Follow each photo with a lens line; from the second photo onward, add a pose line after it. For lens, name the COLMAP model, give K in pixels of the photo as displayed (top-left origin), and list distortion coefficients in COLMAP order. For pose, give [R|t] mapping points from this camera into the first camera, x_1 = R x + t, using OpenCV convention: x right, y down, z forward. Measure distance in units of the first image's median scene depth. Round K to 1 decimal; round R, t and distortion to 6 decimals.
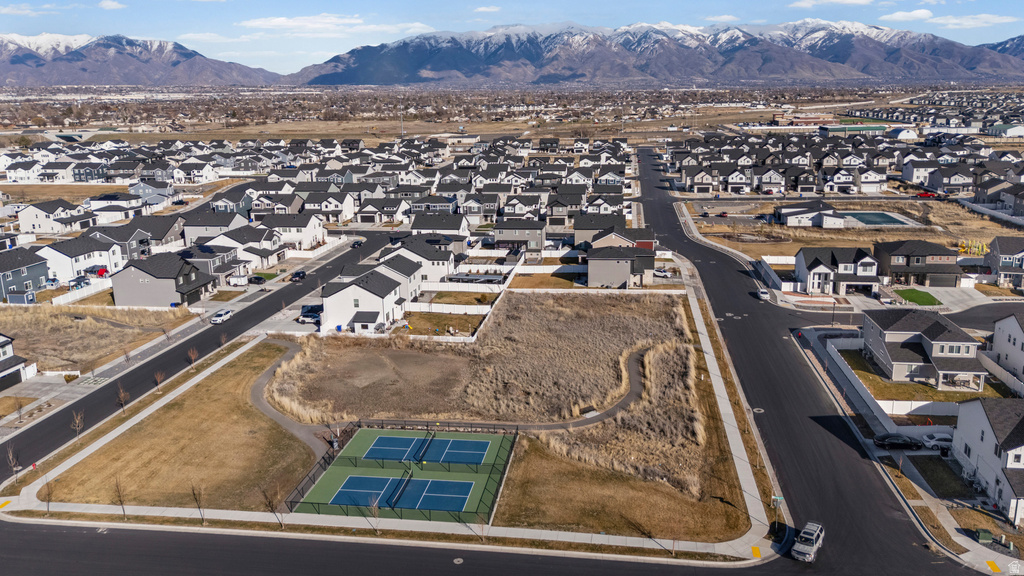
lens RADIAL K [[776.9, 0, 504.7], [0, 776.9, 283.1], [0, 0, 1]] dist [0.061162, -0.043873]
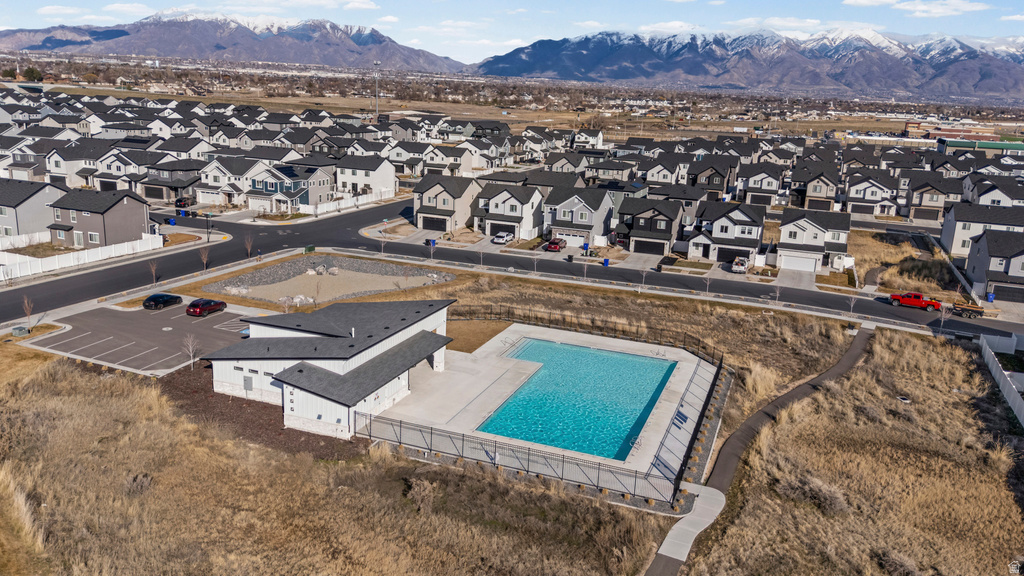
lens RADIAL K [[776.9, 0, 504.7], [0, 776.9, 283.1], [0, 0, 1]] dist [0.061162, -0.043873]
pose [[0.973476, 0.113463, -0.198672, 0.395026], [-0.112687, 0.993514, 0.015244, -0.098214], [0.199113, 0.007548, 0.979947, 0.574286]]
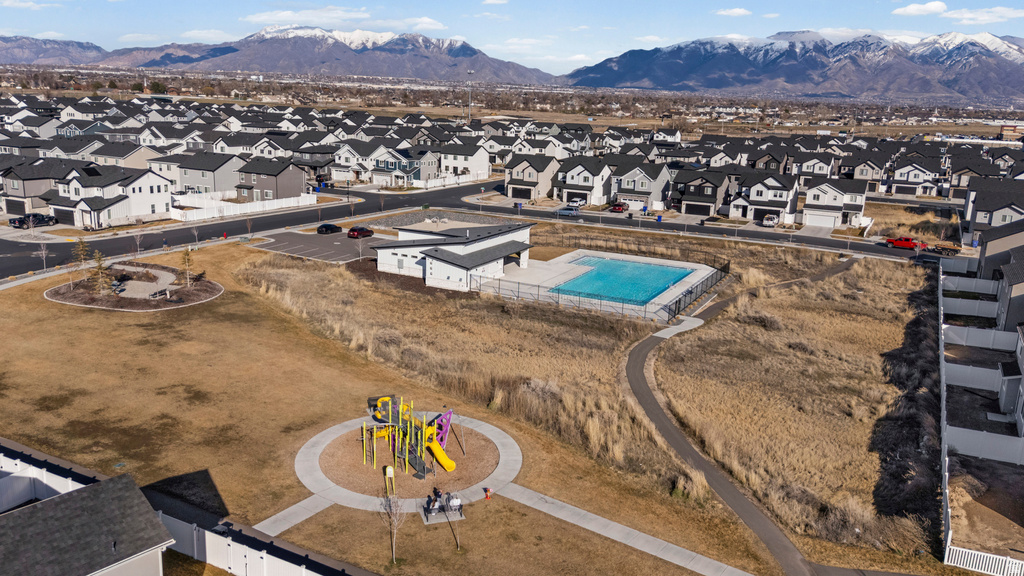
lens RADIAL K [[780.1, 0, 505.7], [0, 780.1, 286.6], [0, 0, 1]] dist [0.075025, -0.068876]
pose [[0.944216, 0.129002, -0.303008, 0.428834], [-0.129828, 0.991382, 0.017504, -0.062369], [0.302655, 0.022811, 0.952827, 0.473600]]
